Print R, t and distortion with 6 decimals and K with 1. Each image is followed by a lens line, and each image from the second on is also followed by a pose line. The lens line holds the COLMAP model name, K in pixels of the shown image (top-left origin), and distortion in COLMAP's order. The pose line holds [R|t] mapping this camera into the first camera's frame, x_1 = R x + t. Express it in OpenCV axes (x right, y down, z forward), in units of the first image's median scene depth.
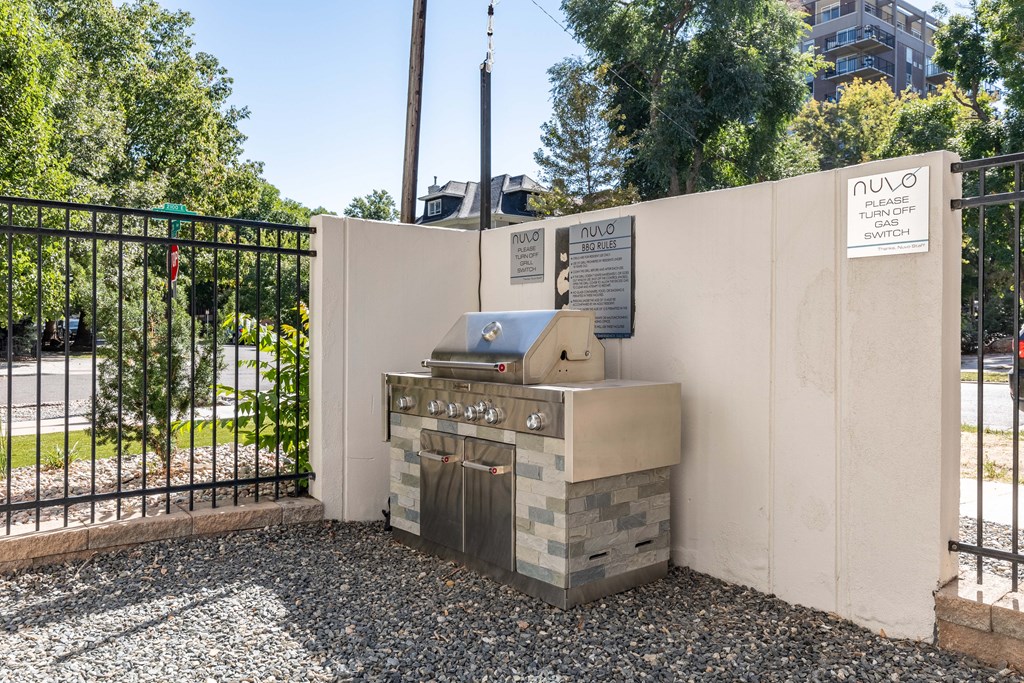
lens RADIAL K [[781.0, 0, 513.2], [0, 781.0, 338.7], [0, 0, 1]] dist [-0.001607, -0.000197]
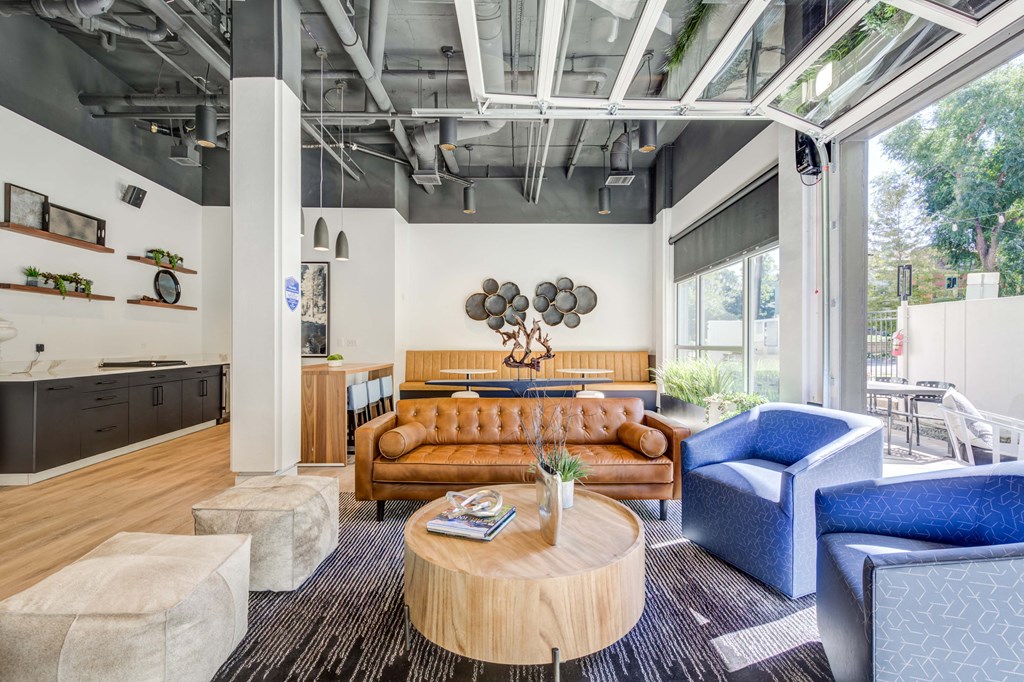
lens RADIAL K [[469.5, 0, 519.1], [0, 469.5, 342.9], [0, 0, 1]] dist [0.001276, 0.000888]
pose [[0.792296, -0.002218, -0.610133, 0.064953], [-0.003366, 0.999962, -0.008005, -0.000270], [0.610128, 0.008396, 0.792258, -0.216210]]
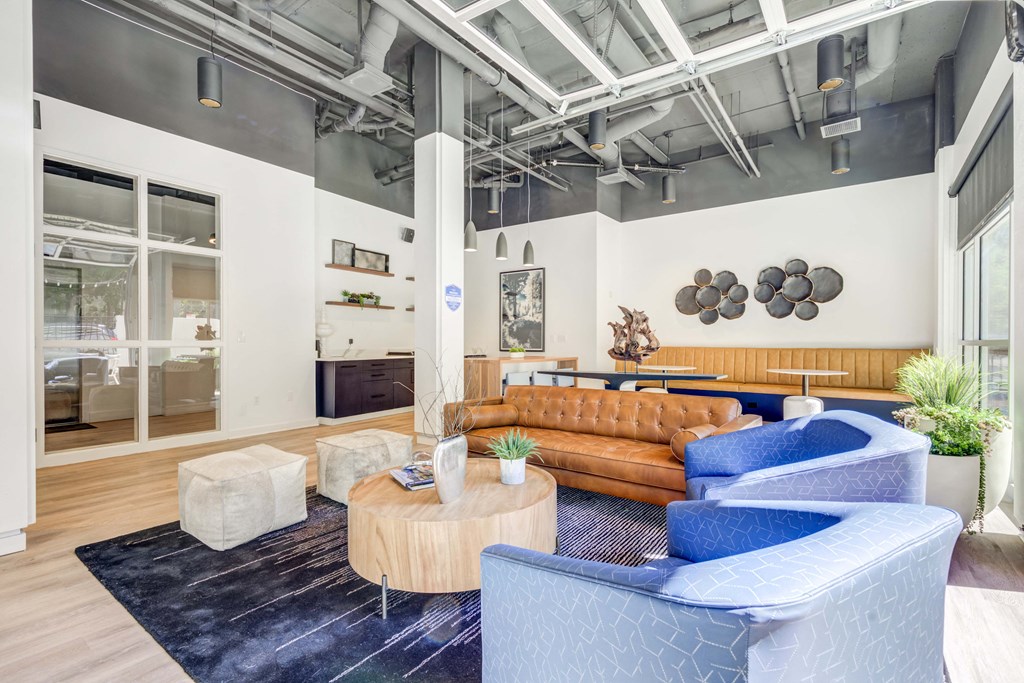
lens RADIAL K [[469.5, 0, 515.4], [0, 469.5, 343.2], [0, 0, 1]] dist [0.001276, 0.000888]
pose [[0.269993, 0.000079, -0.962862, 0.091699], [-0.007836, 0.999967, -0.002115, 0.001046], [0.962831, 0.008116, 0.269984, -0.185315]]
